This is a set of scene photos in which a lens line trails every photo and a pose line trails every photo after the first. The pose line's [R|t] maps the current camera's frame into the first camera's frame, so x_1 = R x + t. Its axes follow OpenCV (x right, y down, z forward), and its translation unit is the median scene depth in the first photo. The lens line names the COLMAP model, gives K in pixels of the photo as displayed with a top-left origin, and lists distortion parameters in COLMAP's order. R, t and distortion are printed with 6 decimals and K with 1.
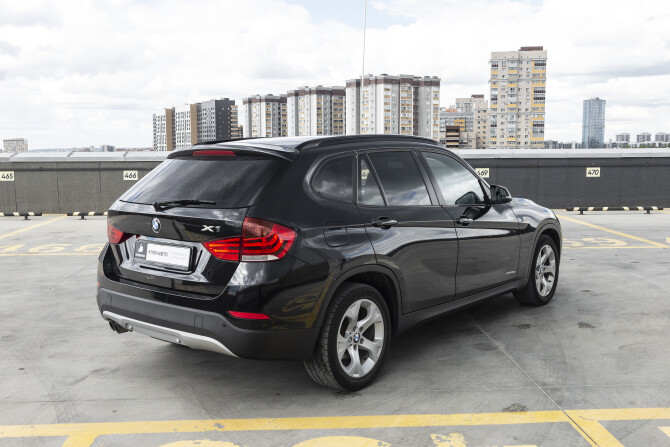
lens RADIAL K [[692.9, 0, 338.9], [0, 692.9, 228.0], [0, 0, 1]] dist [-0.036793, 0.000000]
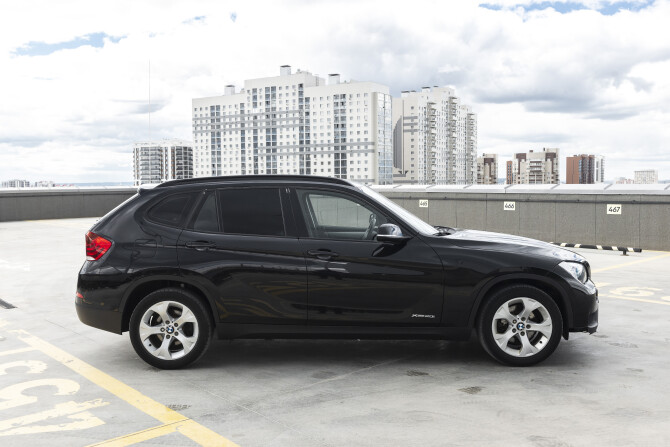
lens RADIAL K [[666.9, 0, 332.0], [0, 666.9, 221.2], [0, 0, 1]] dist [-0.022675, 0.000000]
pose [[0.613065, 0.043832, -0.788816, 1.075323], [-0.083969, 0.996419, -0.009892, -0.054383], [0.785558, 0.072300, 0.614550, 0.402169]]
